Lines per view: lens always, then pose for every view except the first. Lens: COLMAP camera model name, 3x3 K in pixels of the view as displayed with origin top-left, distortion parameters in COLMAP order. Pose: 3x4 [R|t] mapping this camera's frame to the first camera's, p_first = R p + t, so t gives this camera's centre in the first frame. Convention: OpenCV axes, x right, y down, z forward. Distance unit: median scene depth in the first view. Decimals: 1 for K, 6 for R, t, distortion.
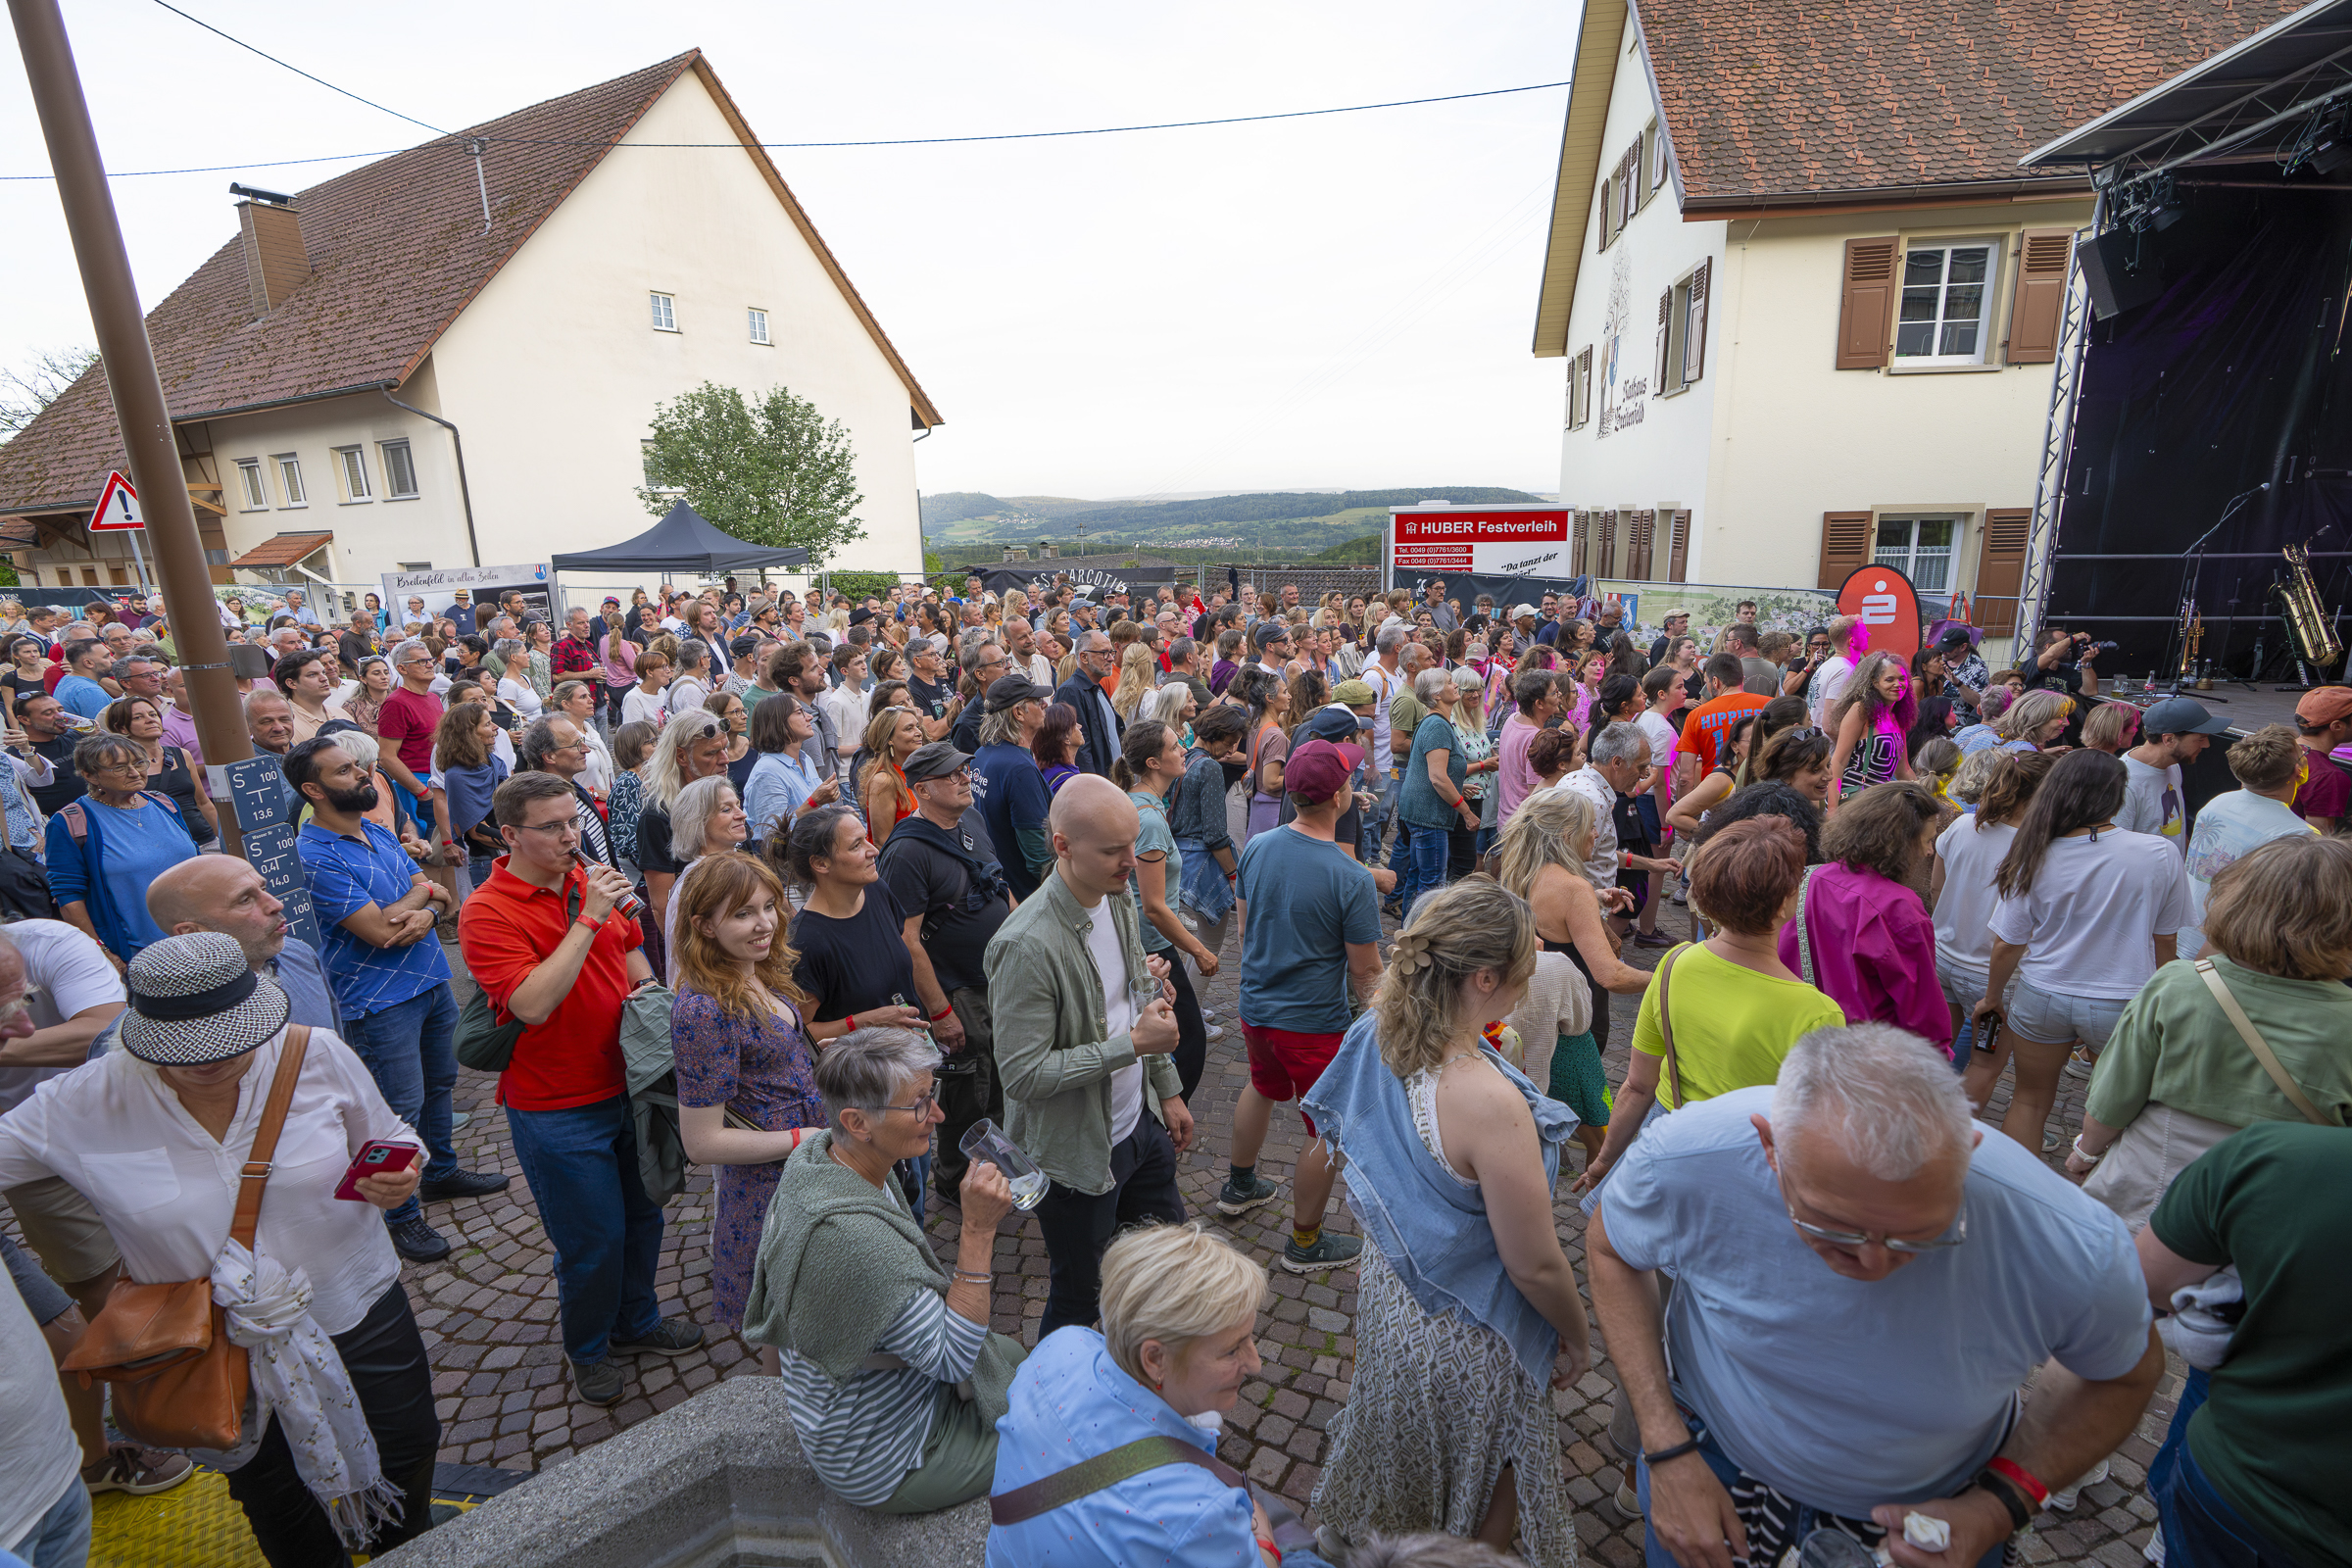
lens RADIAL K [[1084.1, 0, 1205.7], [0, 1084.1, 794.8], [0, 0, 1]] dist [-0.056319, 0.018938]
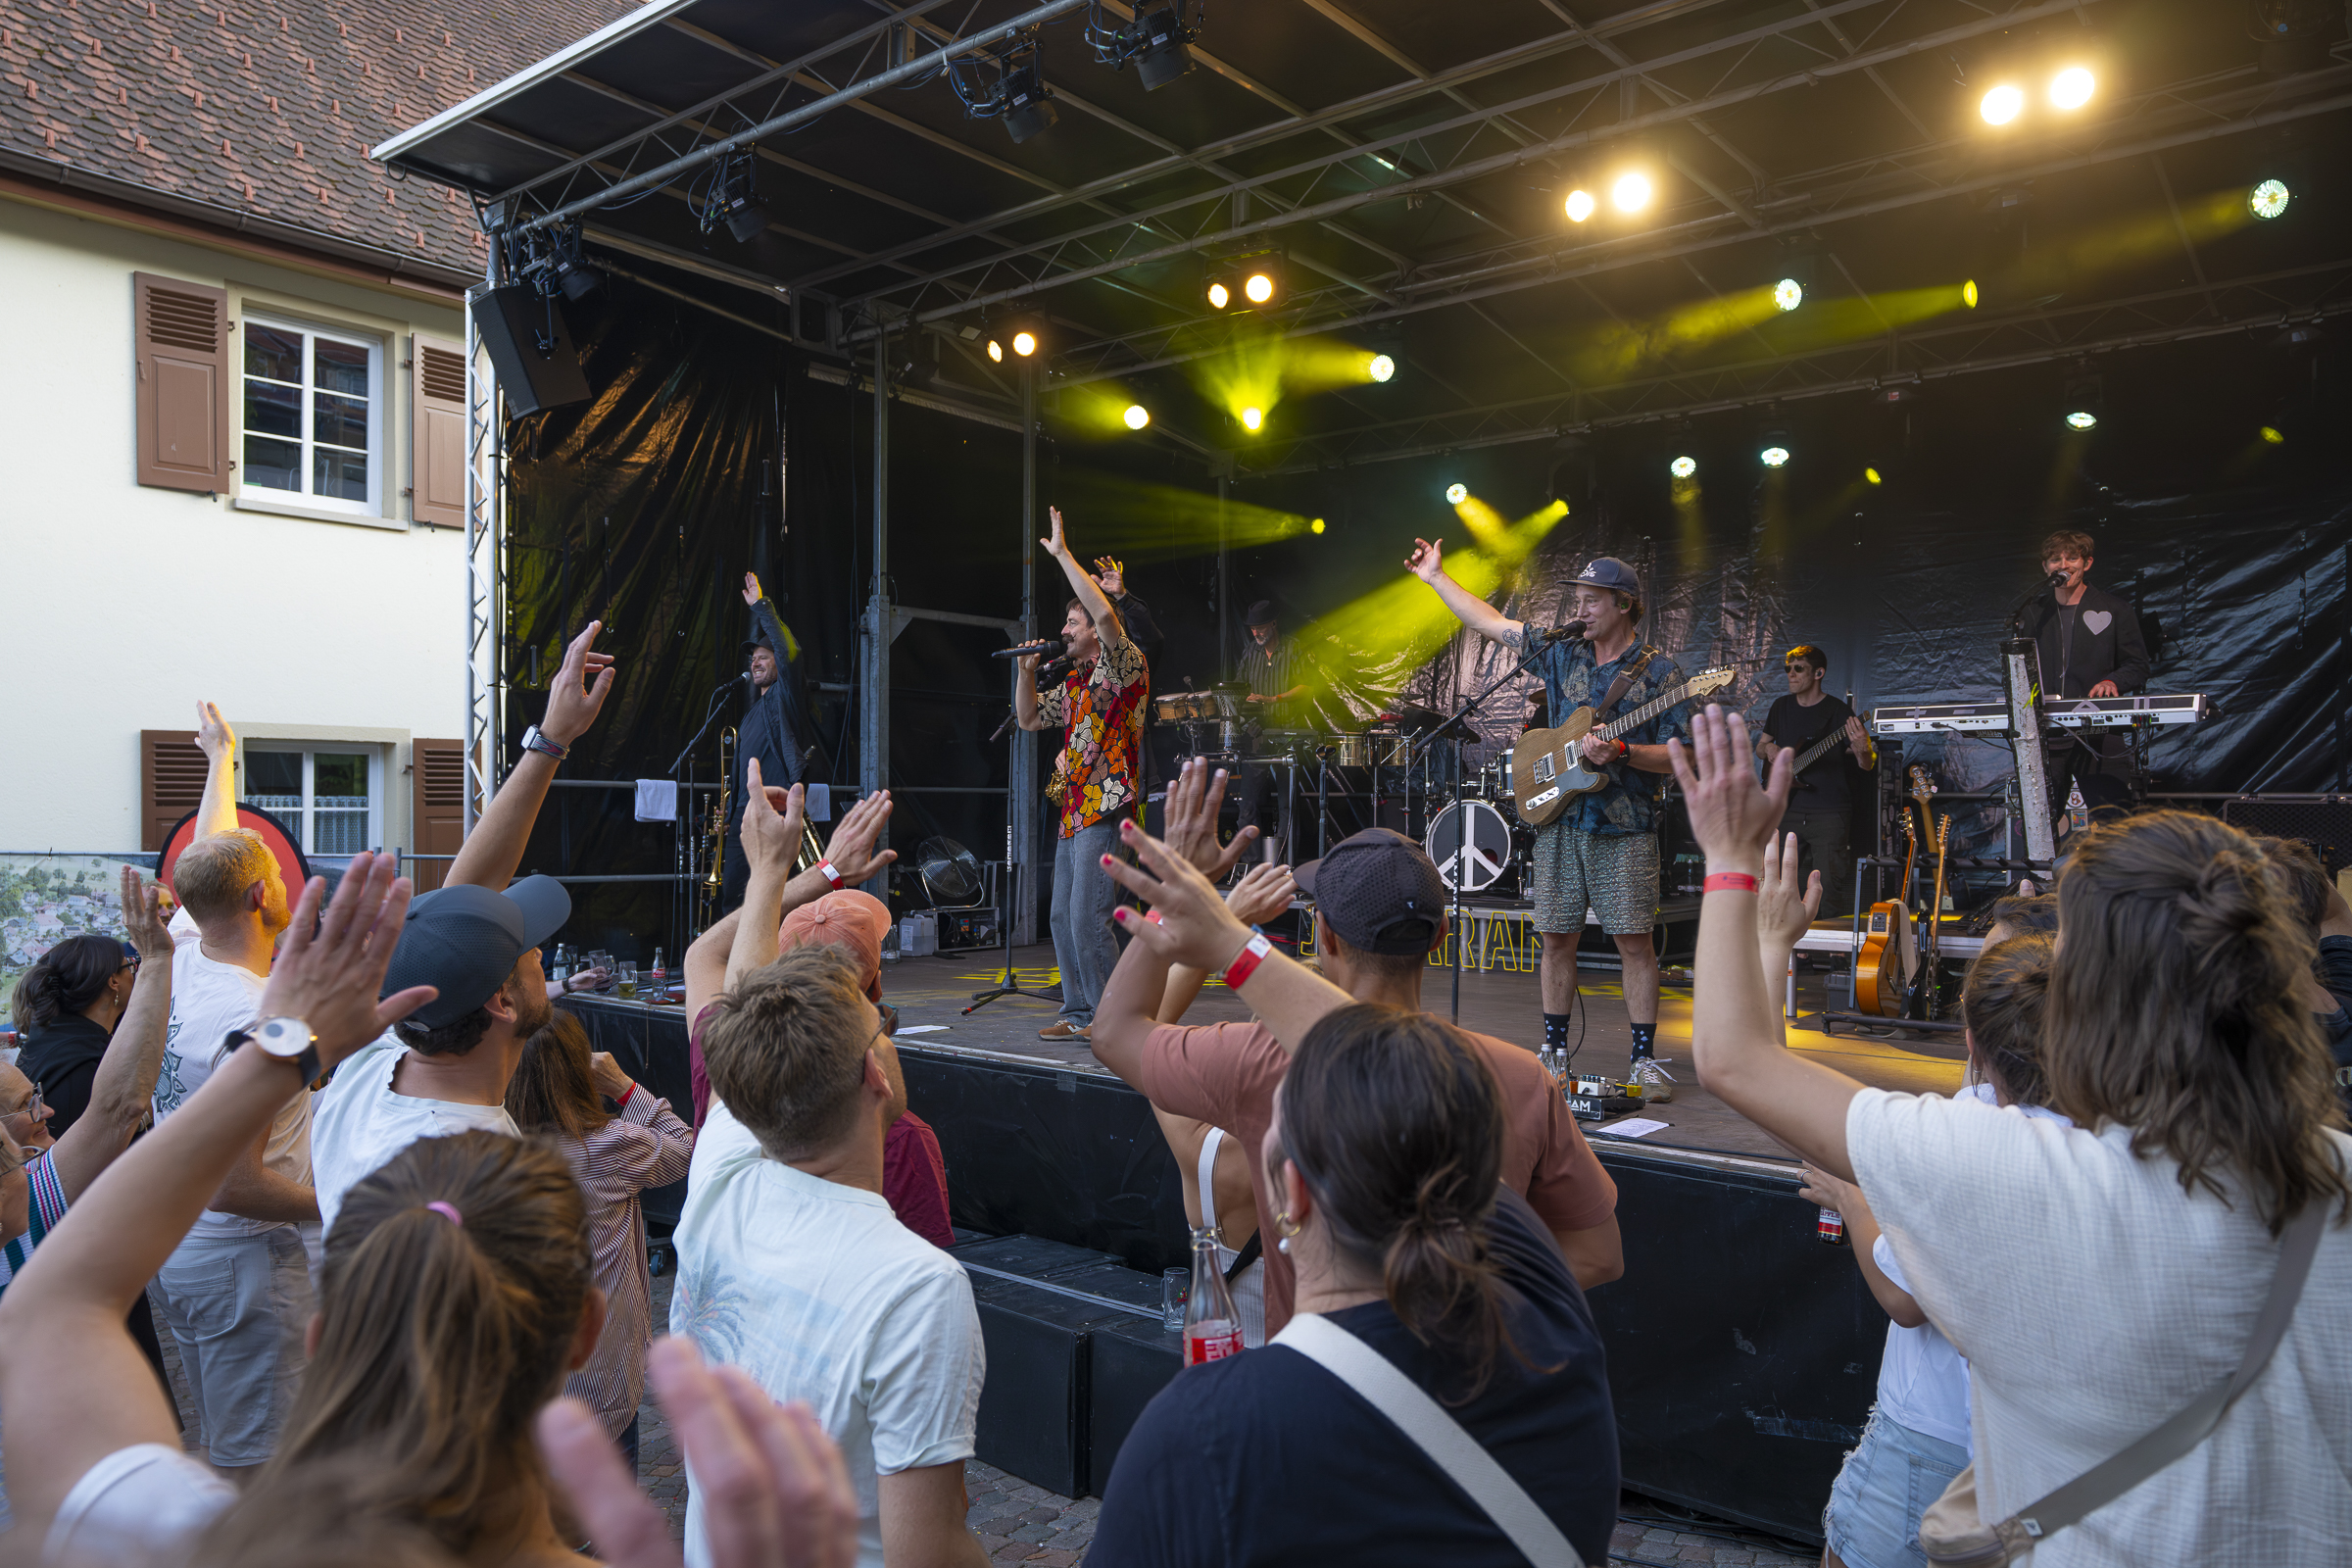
lens RADIAL K [[1604.5, 0, 1130.9], [0, 1604.5, 787.1], [0, 0, 1]] dist [-0.022766, 0.038276]
pose [[0.519528, 0.036934, 0.853655, 0.101970], [0.200363, 0.965943, -0.163732, 0.003785], [-0.830630, 0.256104, 0.494434, 0.120081]]
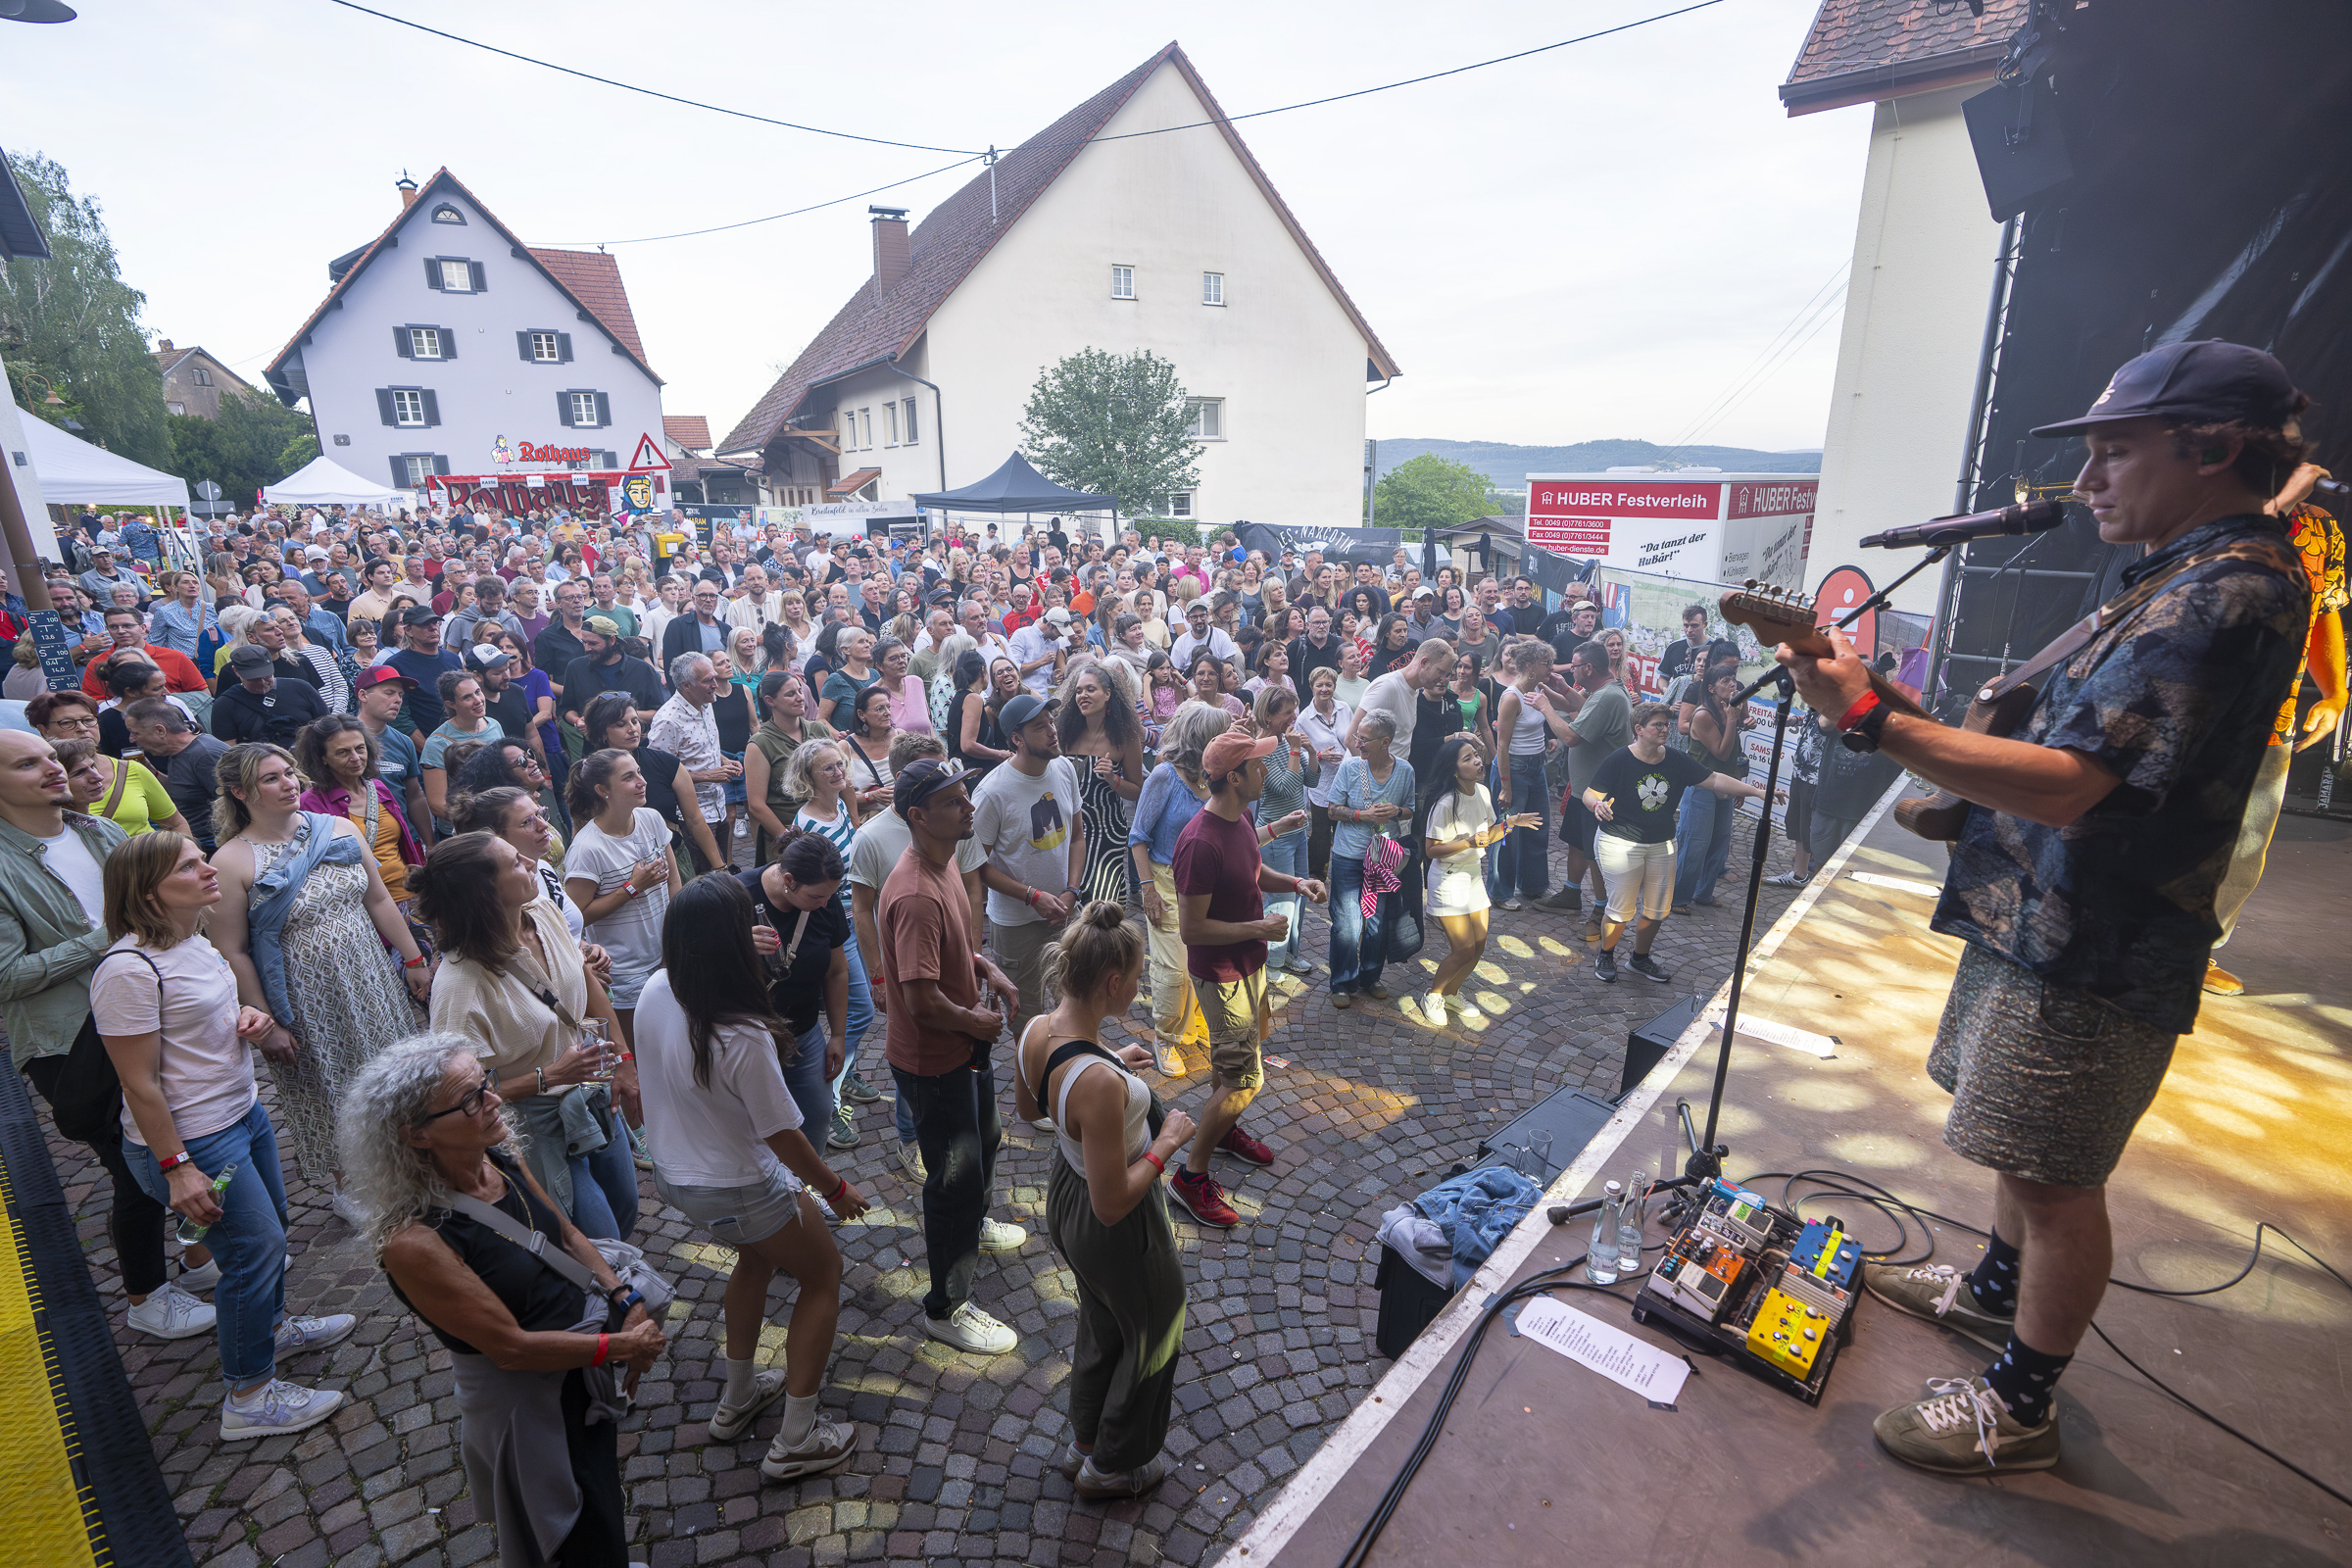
lens RADIAL K [[1084.1, 0, 1193.8], [0, 1084.1, 795.0], [0, 0, 1]] dist [-0.056319, 0.018938]
pose [[0.844274, 0.171120, -0.507857, 0.439341], [-0.147148, 0.985250, 0.087353, -0.038644], [0.515314, 0.000980, 0.857001, 0.084082]]
